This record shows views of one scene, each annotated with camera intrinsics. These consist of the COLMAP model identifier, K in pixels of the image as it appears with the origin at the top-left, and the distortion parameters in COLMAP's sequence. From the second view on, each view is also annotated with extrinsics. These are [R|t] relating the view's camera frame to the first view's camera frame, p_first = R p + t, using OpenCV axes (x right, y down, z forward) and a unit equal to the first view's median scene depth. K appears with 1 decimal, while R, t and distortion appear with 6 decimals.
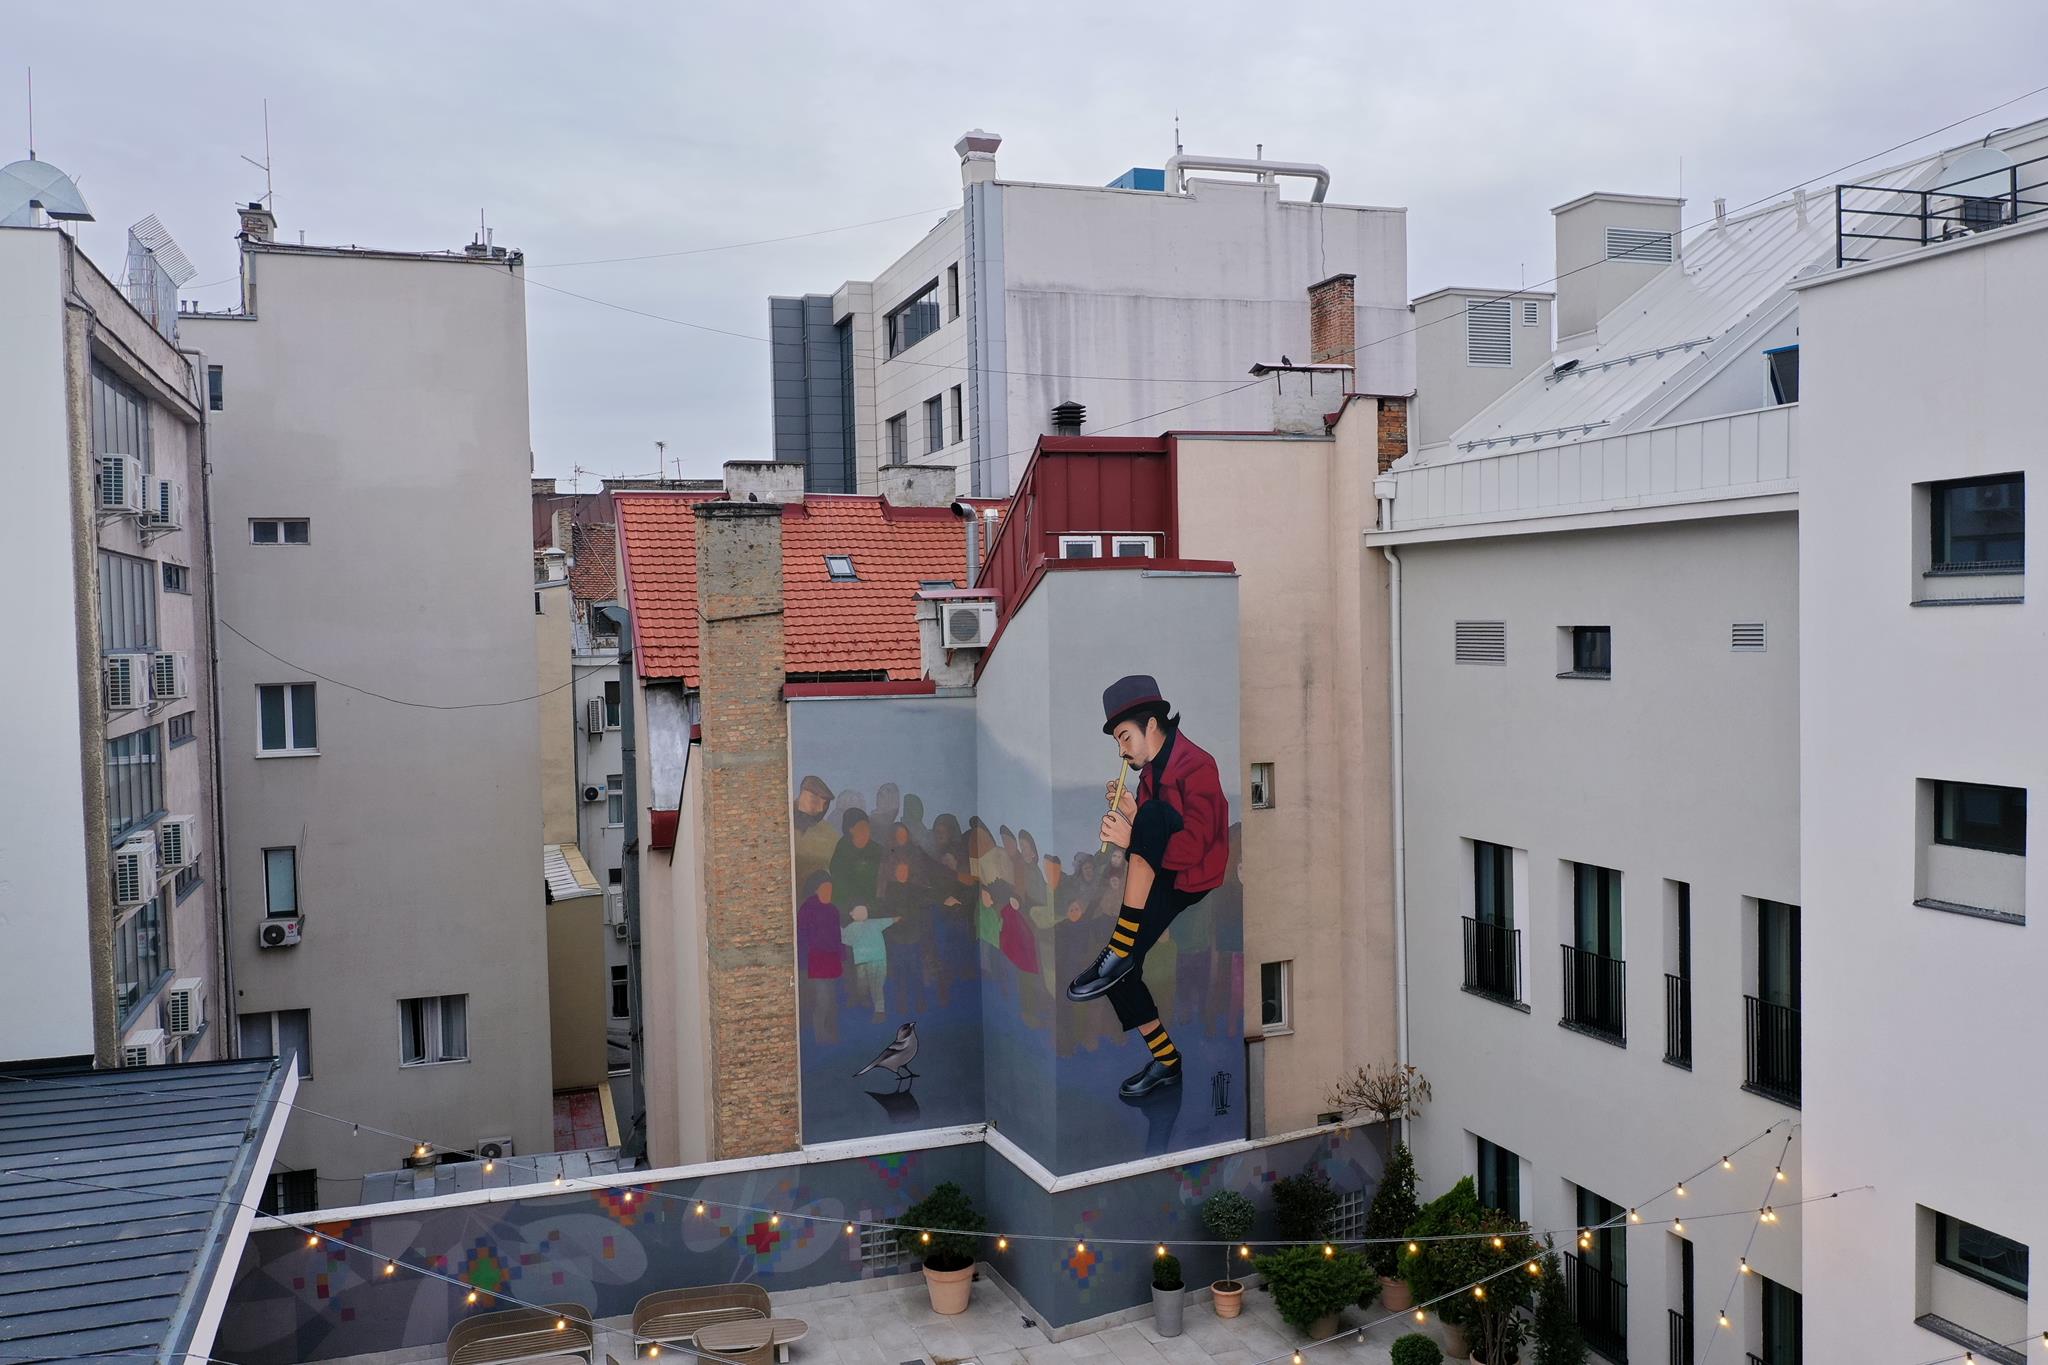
lens RADIAL K [[1696.1, 0, 1032.5], [0, 1696.1, 689.8], [0, 0, 1]] dist [-0.004393, 0.000890]
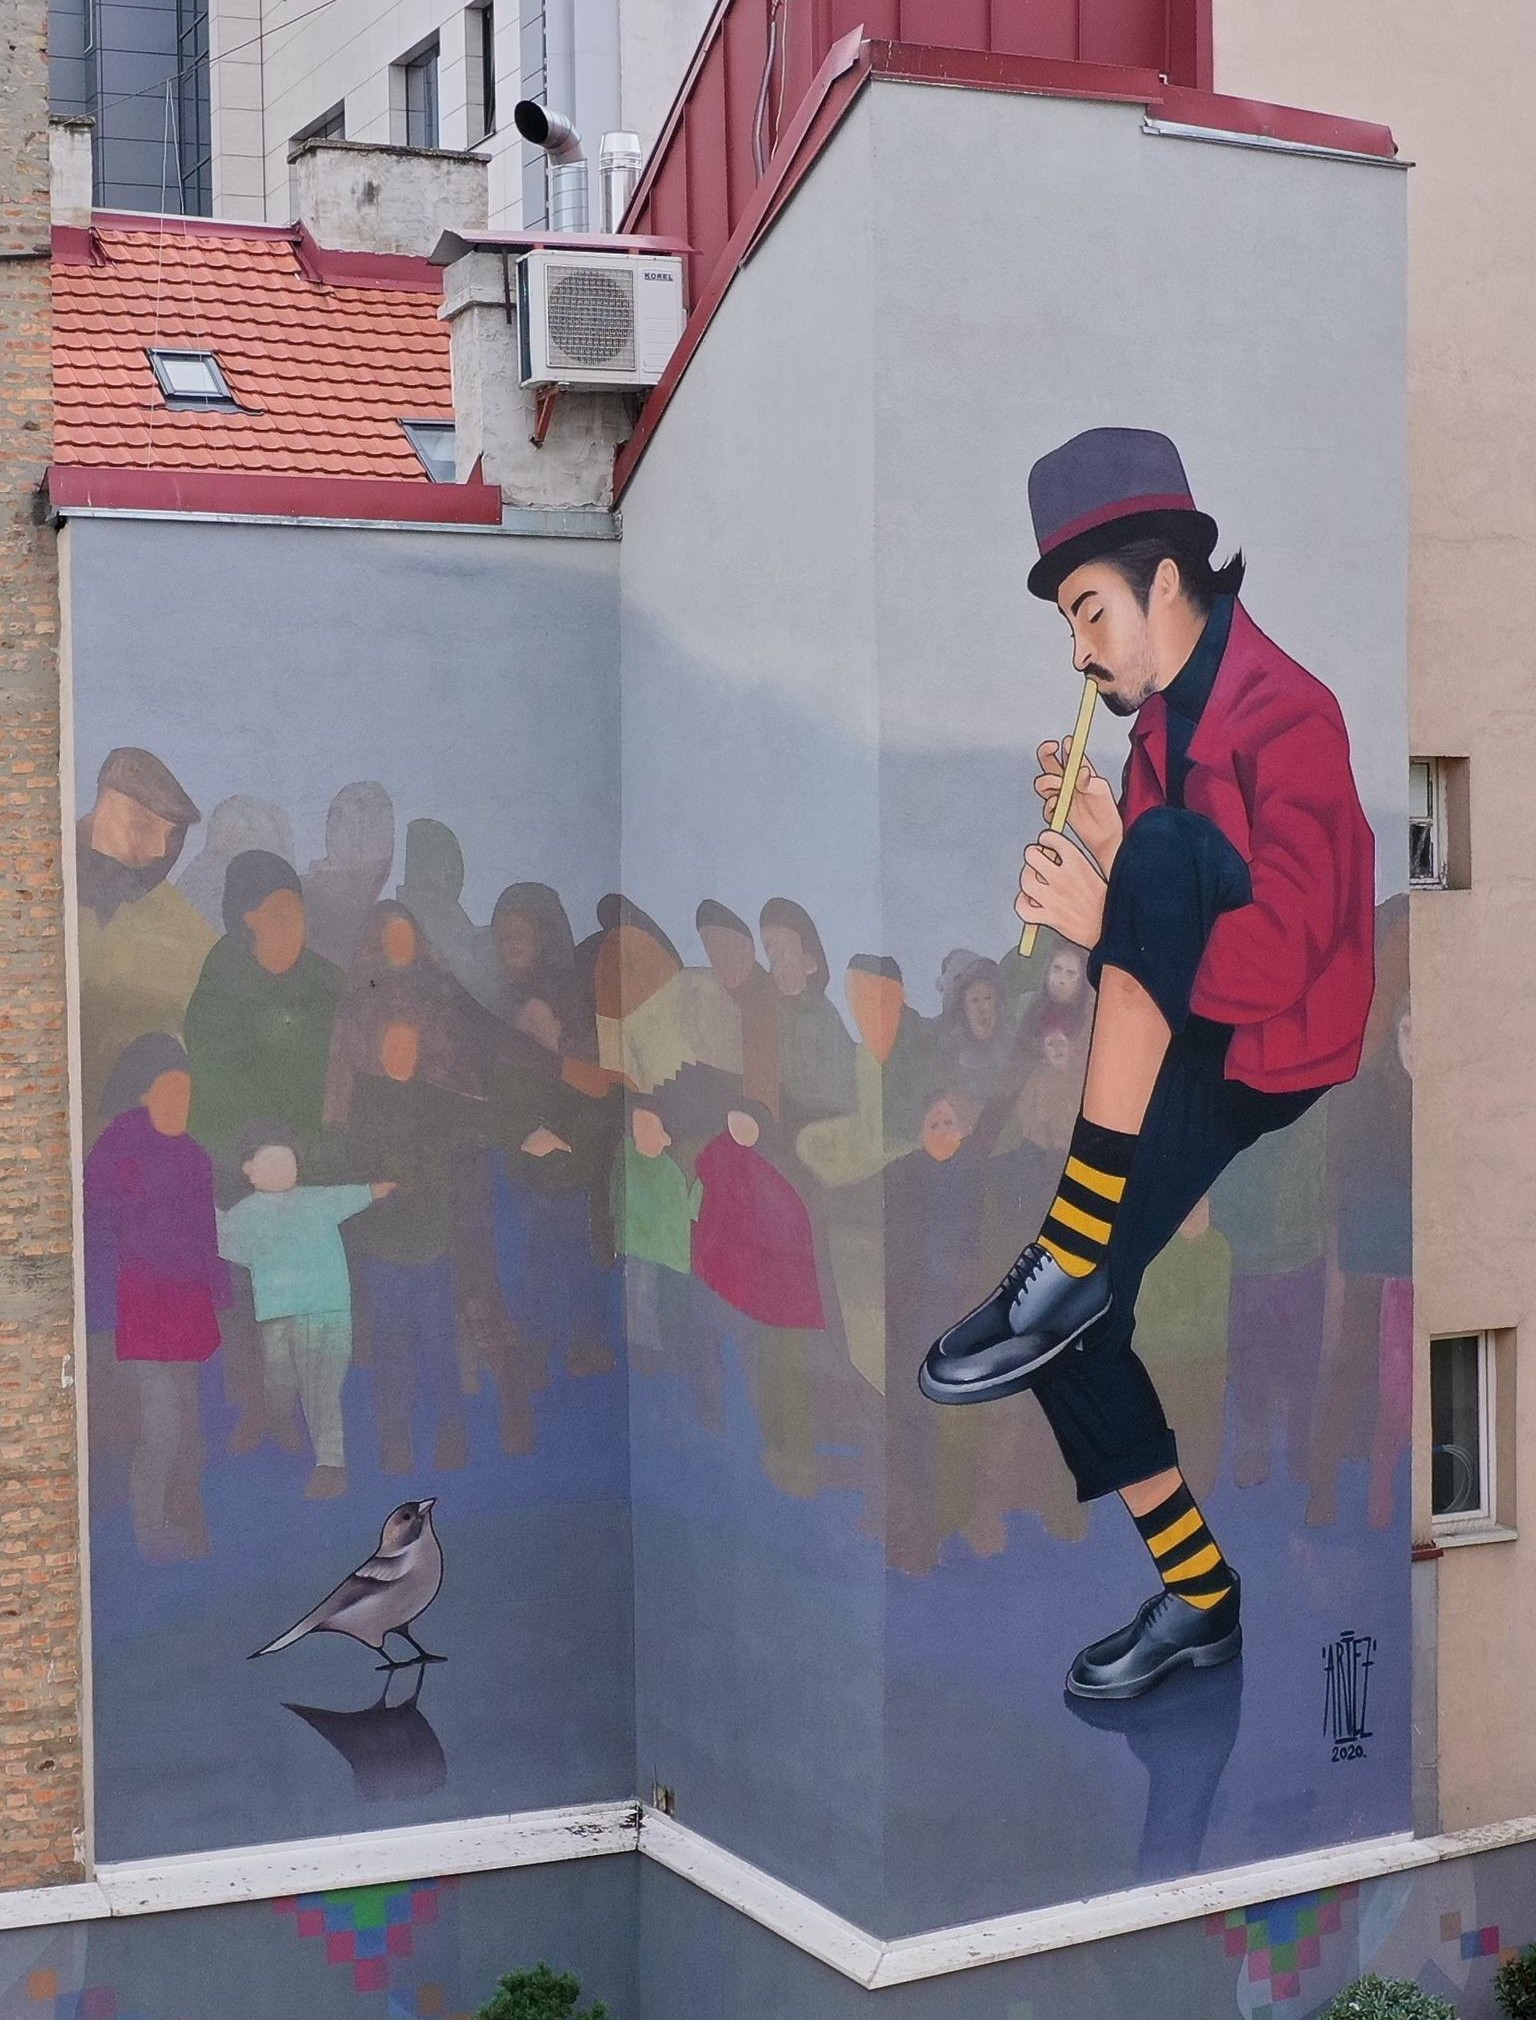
lens RADIAL K [[3583.1, 0, 763.5], [0, 3583.1, 1007.3], [0, 0, 1]] dist [0.013908, 0.000000]
pose [[0.997735, 0.005617, 0.067036, -0.053423], [-0.004851, 0.999921, -0.011581, 0.108738], [-0.067096, 0.011230, 0.997683, 0.290421]]
